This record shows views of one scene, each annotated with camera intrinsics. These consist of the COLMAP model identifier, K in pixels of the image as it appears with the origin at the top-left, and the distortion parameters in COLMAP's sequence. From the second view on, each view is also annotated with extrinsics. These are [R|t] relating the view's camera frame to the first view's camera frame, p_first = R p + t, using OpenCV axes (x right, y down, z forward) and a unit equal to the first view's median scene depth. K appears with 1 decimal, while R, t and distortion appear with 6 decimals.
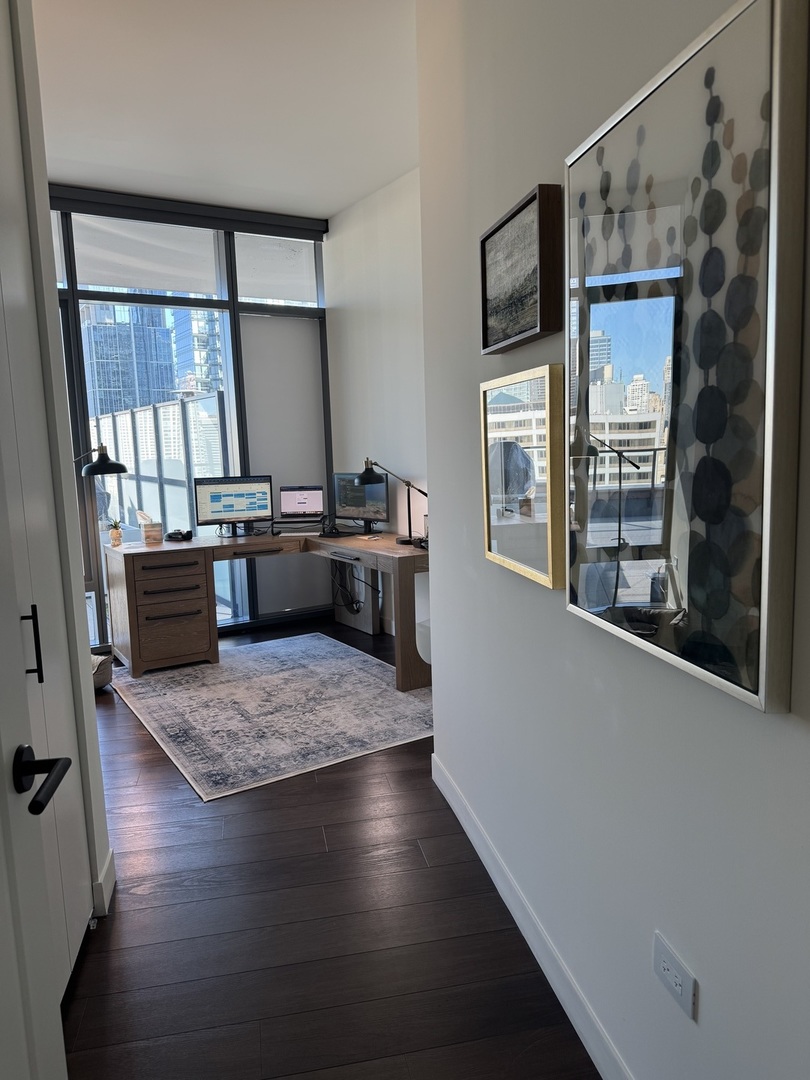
lens RADIAL K [[763.0, 0, 404.9], [0, 763.0, 540.7], [0, 0, 1]] dist [-0.005407, -0.003571]
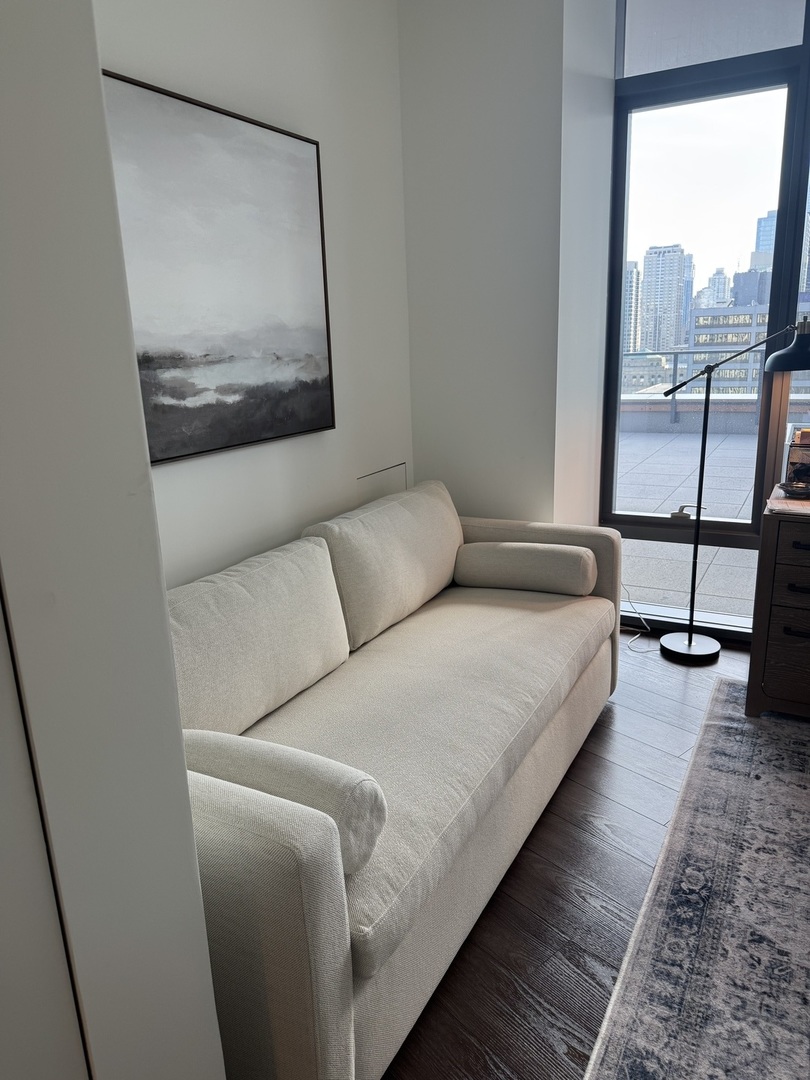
lens RADIAL K [[763.0, 0, 406.7], [0, 763.0, 541.4], [0, 0, 1]] dist [-0.005407, -0.003571]
pose [[0.492976, 0.244783, -0.834899, -0.015510], [-0.101268, 0.969228, 0.224371, -0.079730], [0.864129, -0.026061, 0.502595, 0.569982]]
